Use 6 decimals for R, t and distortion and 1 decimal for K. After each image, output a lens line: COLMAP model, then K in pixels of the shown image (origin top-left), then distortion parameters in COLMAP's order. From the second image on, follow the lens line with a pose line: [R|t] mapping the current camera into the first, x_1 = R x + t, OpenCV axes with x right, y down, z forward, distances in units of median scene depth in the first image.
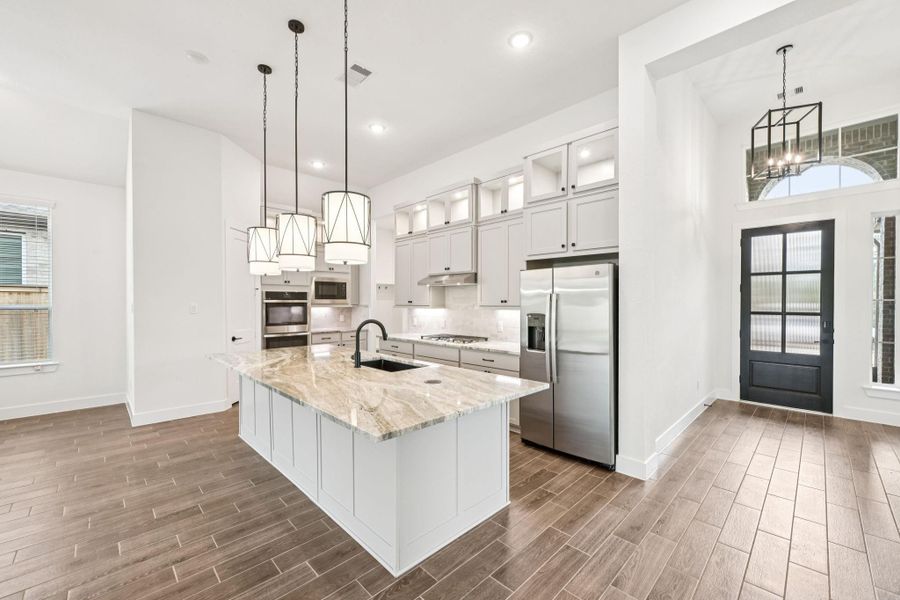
lens RADIAL K [[361.6, 0, 450.9], [0, 361.6, 303.1], [0, 0, 1]] dist [-0.000318, -0.000168]
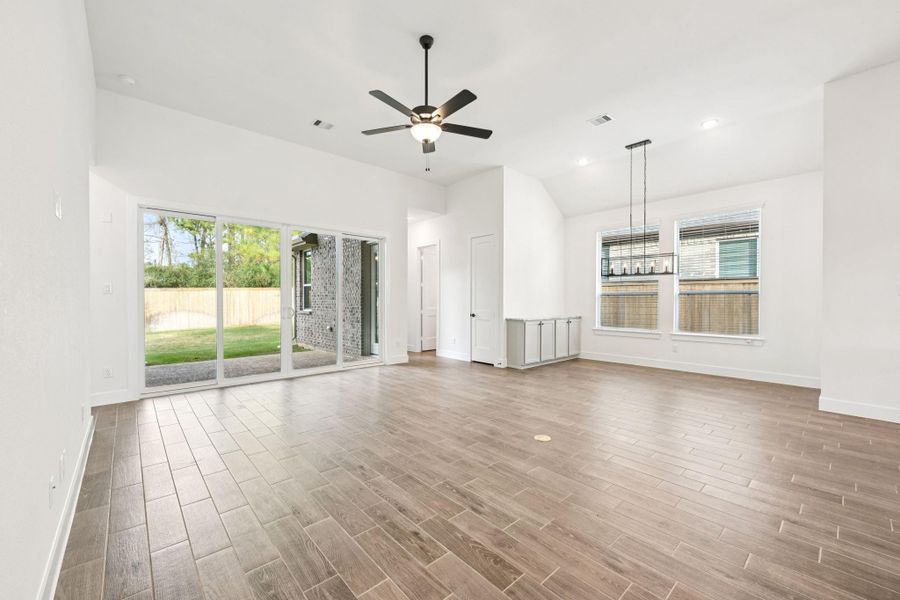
lens RADIAL K [[361.6, 0, 450.9], [0, 361.6, 303.1], [0, 0, 1]] dist [-0.000318, -0.000168]
pose [[-0.045753, 0.007908, -0.998921, 0.139306], [-0.004075, 0.999959, 0.008102, 0.047700], [0.998944, 0.004441, -0.045719, 0.045084]]
